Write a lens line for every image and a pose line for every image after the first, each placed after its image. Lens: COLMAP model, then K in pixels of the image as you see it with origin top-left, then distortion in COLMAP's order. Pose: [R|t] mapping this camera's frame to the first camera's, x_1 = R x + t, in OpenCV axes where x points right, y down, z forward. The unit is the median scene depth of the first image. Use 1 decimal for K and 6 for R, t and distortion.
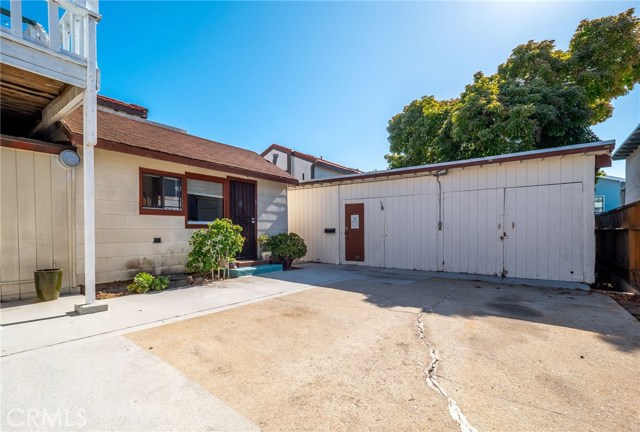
lens RADIAL K [[299.0, 0, 322.4], [0, 299.0, 237.0], [0, 0, 1]] dist [0.002692, 0.000734]
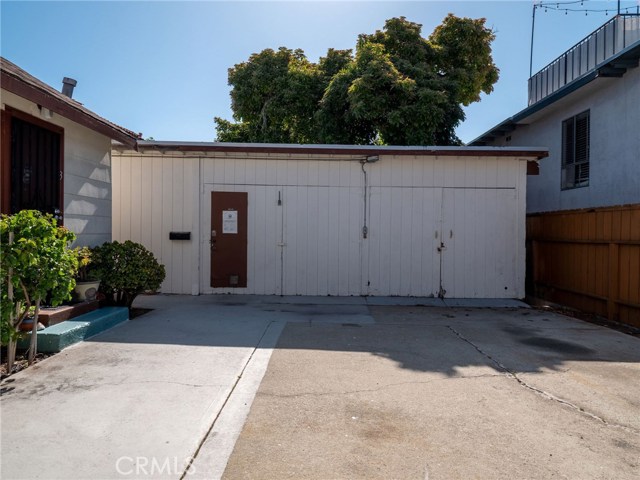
lens RADIAL K [[410.6, 0, 319.6], [0, 410.6, 238.5], [0, 0, 1]] dist [0.004983, -0.008828]
pose [[0.806503, 0.005320, 0.591207, -0.257634], [-0.004145, 0.999986, -0.003344, -0.017439], [-0.591216, 0.000246, 0.806513, 0.250138]]
